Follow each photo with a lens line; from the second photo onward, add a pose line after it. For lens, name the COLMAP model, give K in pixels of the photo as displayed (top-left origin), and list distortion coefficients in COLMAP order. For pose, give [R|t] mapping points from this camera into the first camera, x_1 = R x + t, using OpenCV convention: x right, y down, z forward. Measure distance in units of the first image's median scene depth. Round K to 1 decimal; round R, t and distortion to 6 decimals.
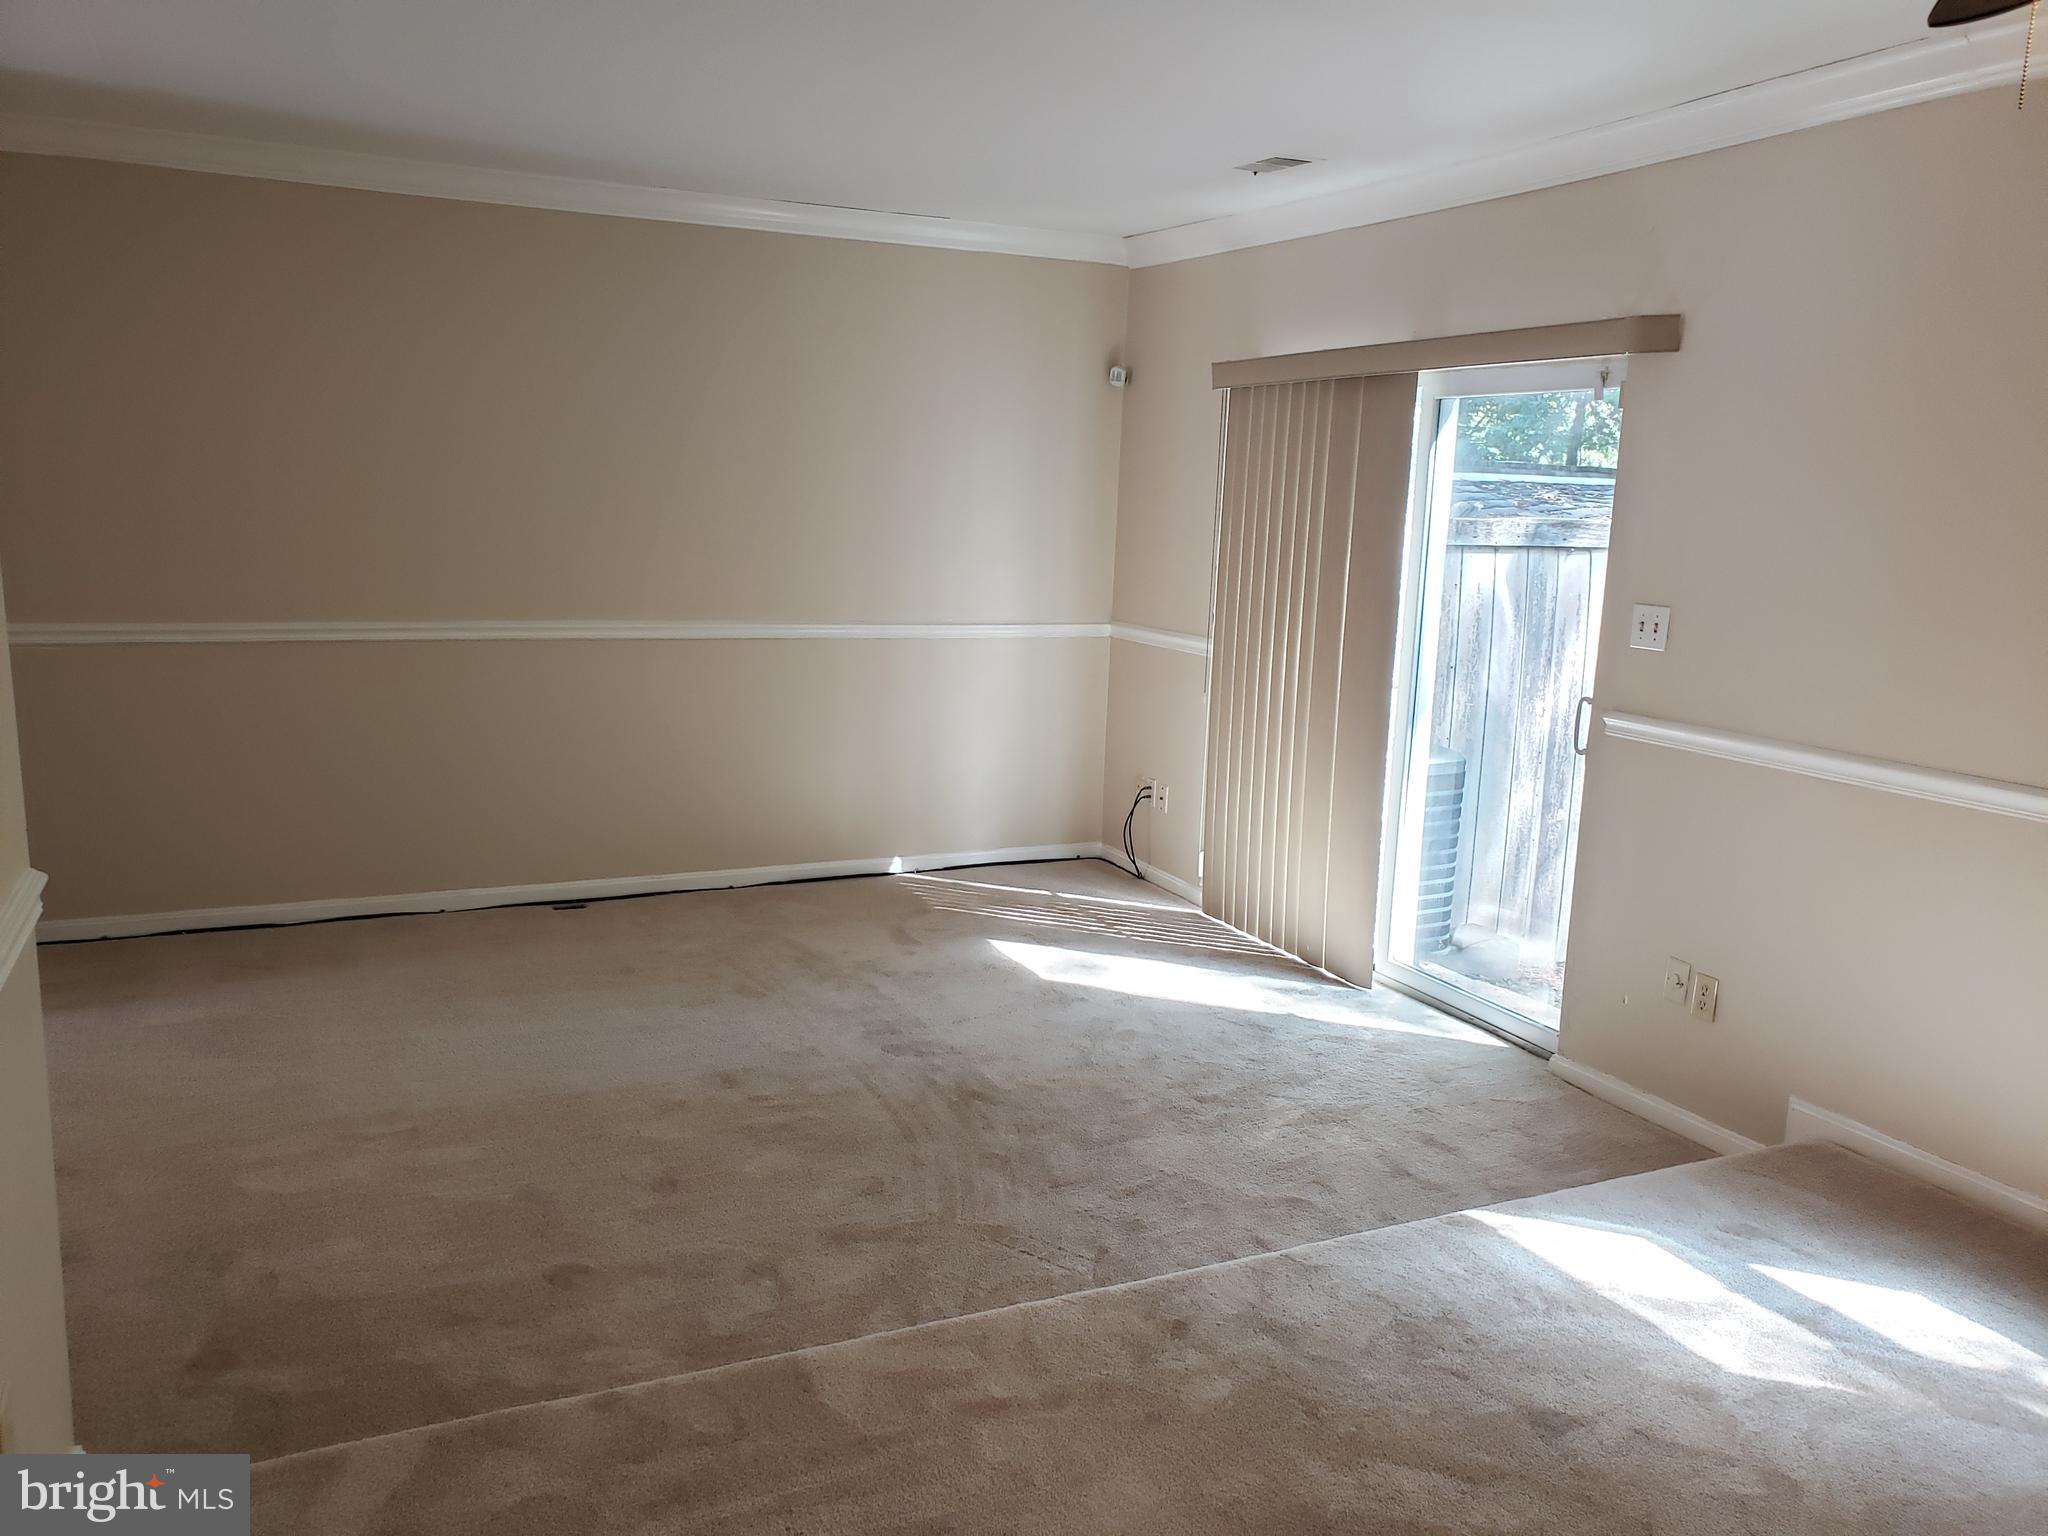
lens RADIAL K [[1588.7, 0, 1024.0], [0, 1588.7, 768.0], [0, 0, 1]] dist [0.036777, -0.040718]
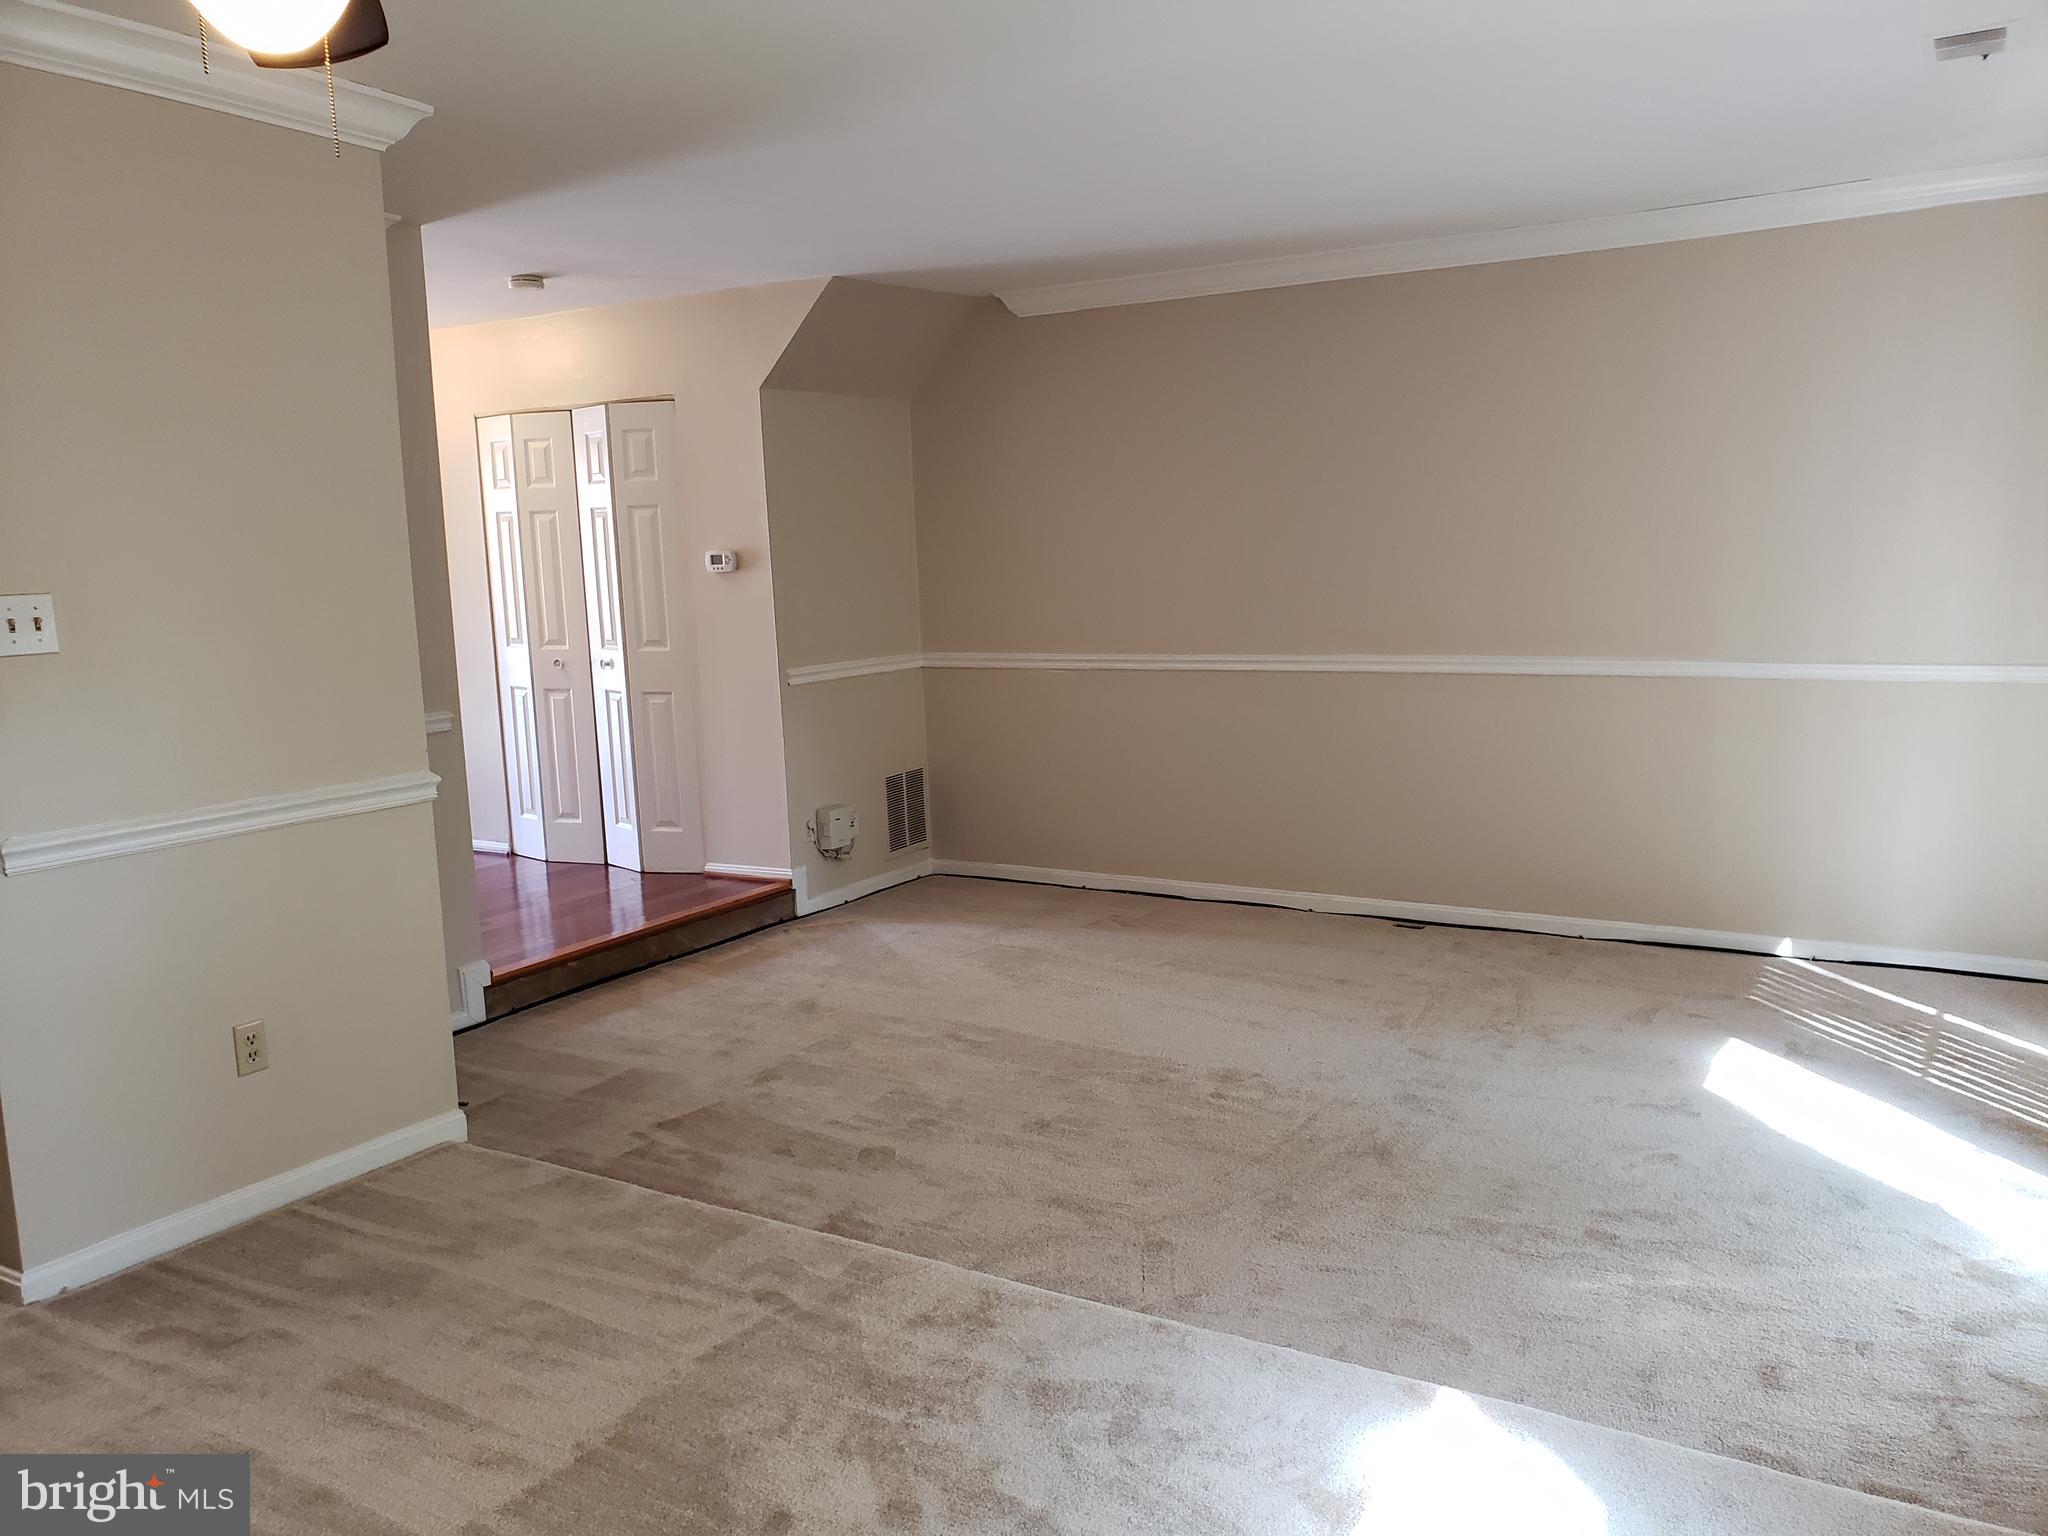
lens RADIAL K [[1597.3, 0, 1034.0], [0, 1597.3, 814.8], [0, 0, 1]] dist [0.046102, -0.004071]
pose [[0.551345, 0.095174, -0.828831, 0.522152], [-0.094995, 0.994172, 0.050969, -0.019307], [0.828852, 0.050633, 0.557173, 0.236435]]
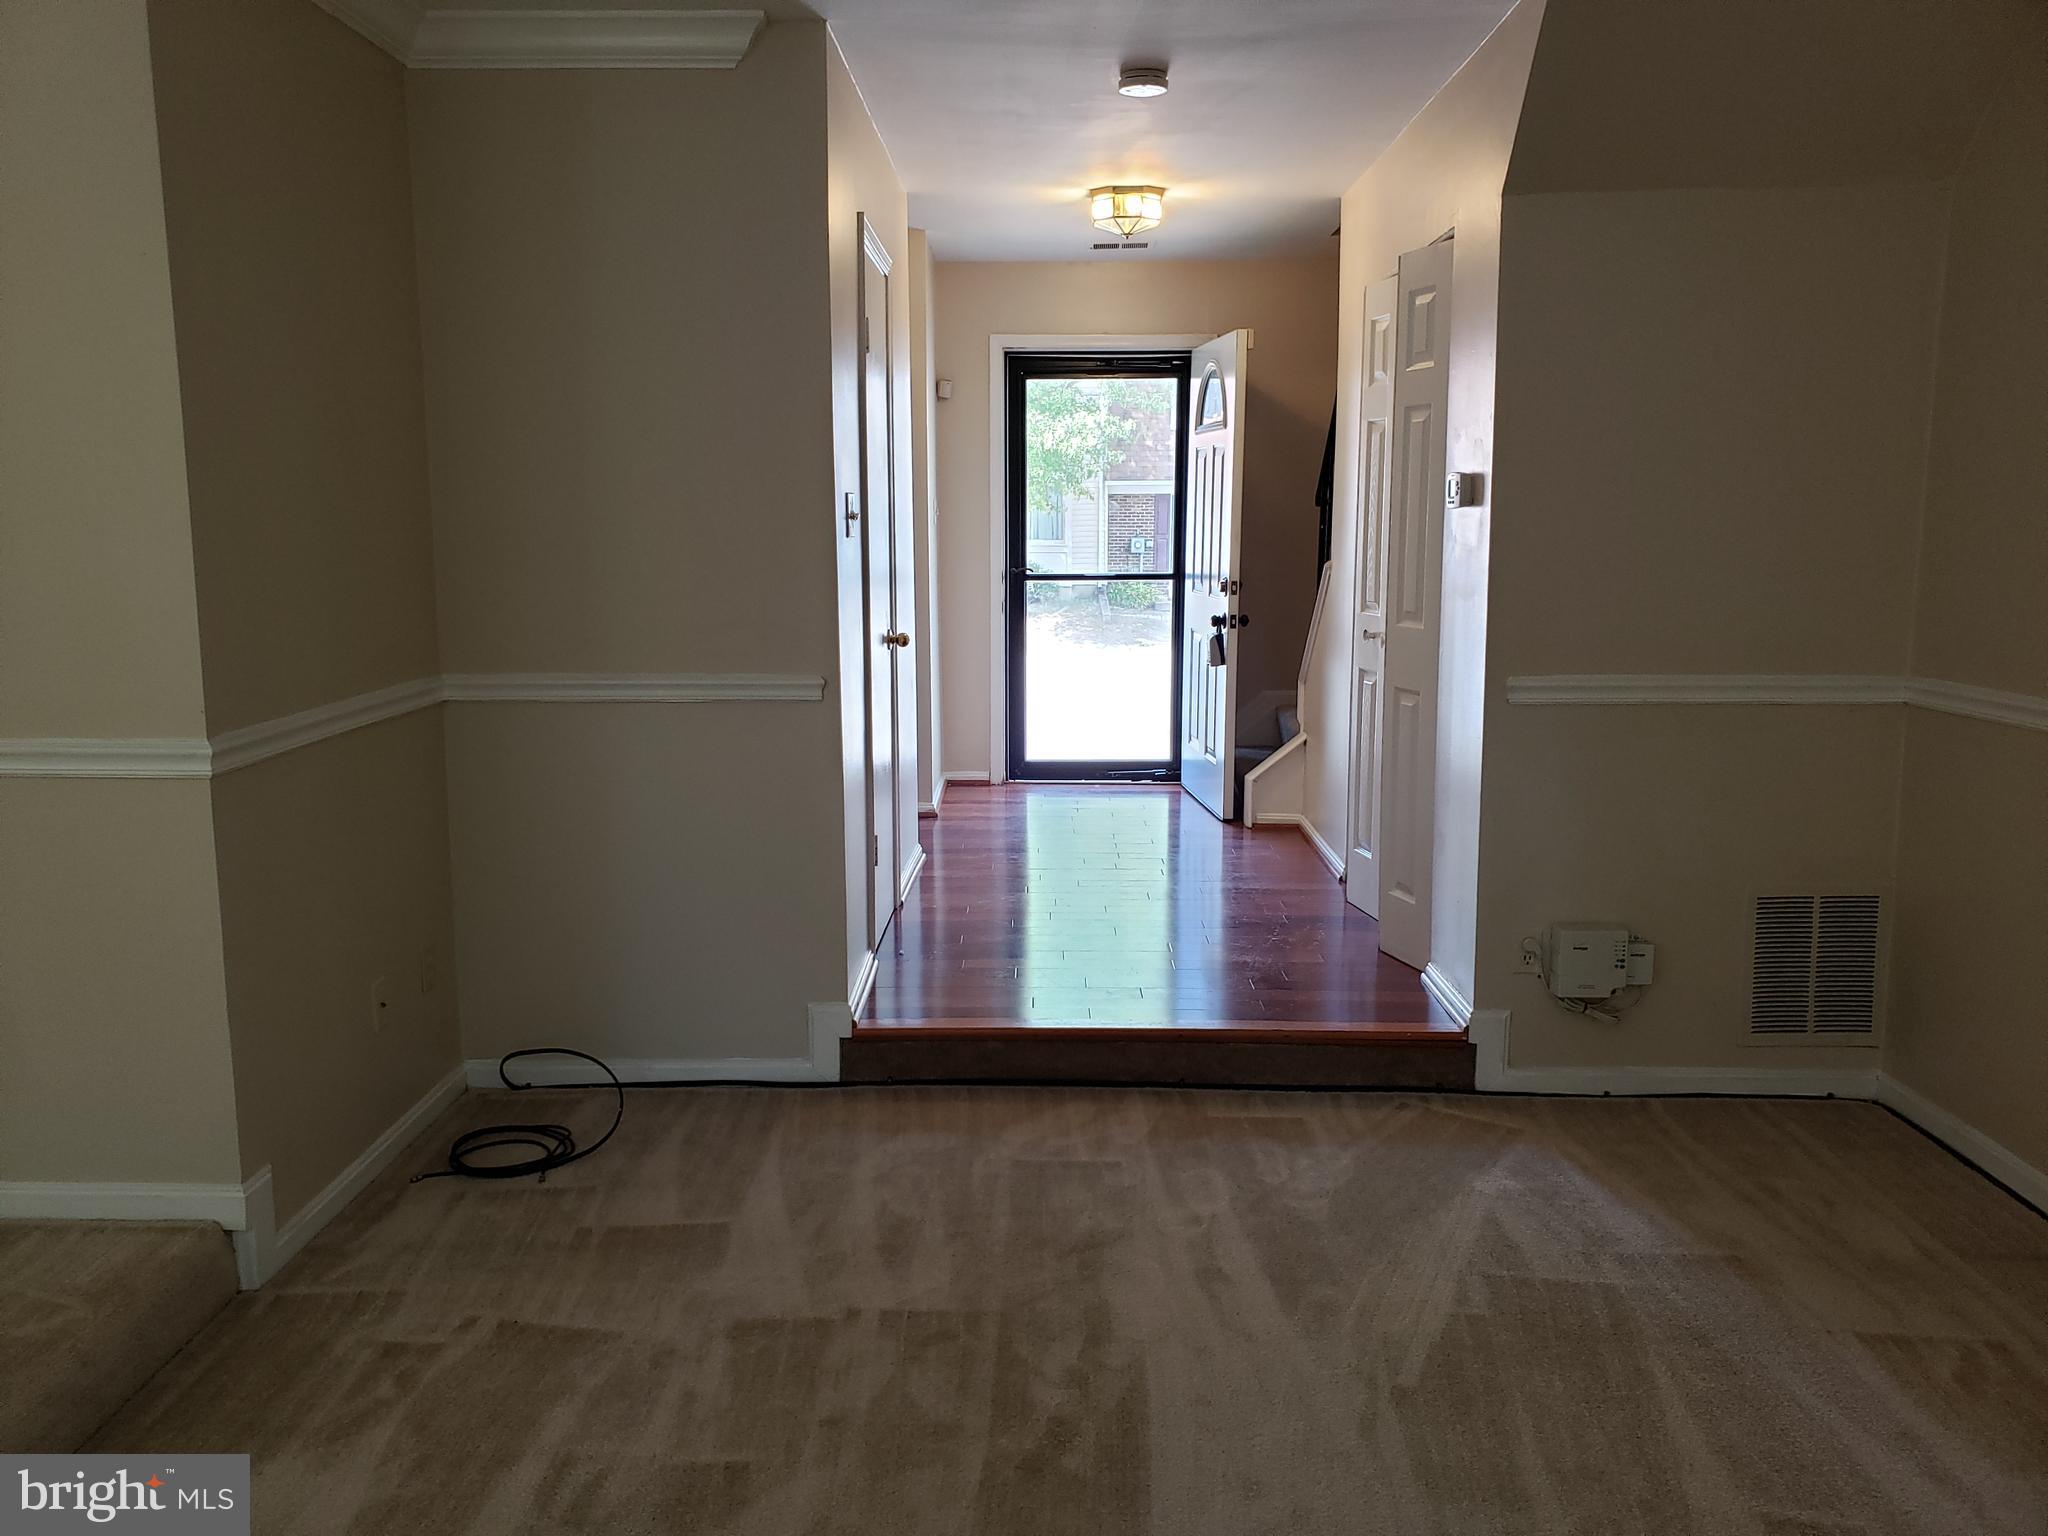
lens RADIAL K [[1579.2, 0, 1024.0], [0, 1579.2, 768.0], [0, 0, 1]] dist [0.037565, -0.022652]
pose [[-0.455816, 0.109446, -0.883319, 0.104308], [-0.162039, 0.965624, 0.203260, -0.124493], [0.875200, 0.235781, -0.422412, 0.908648]]
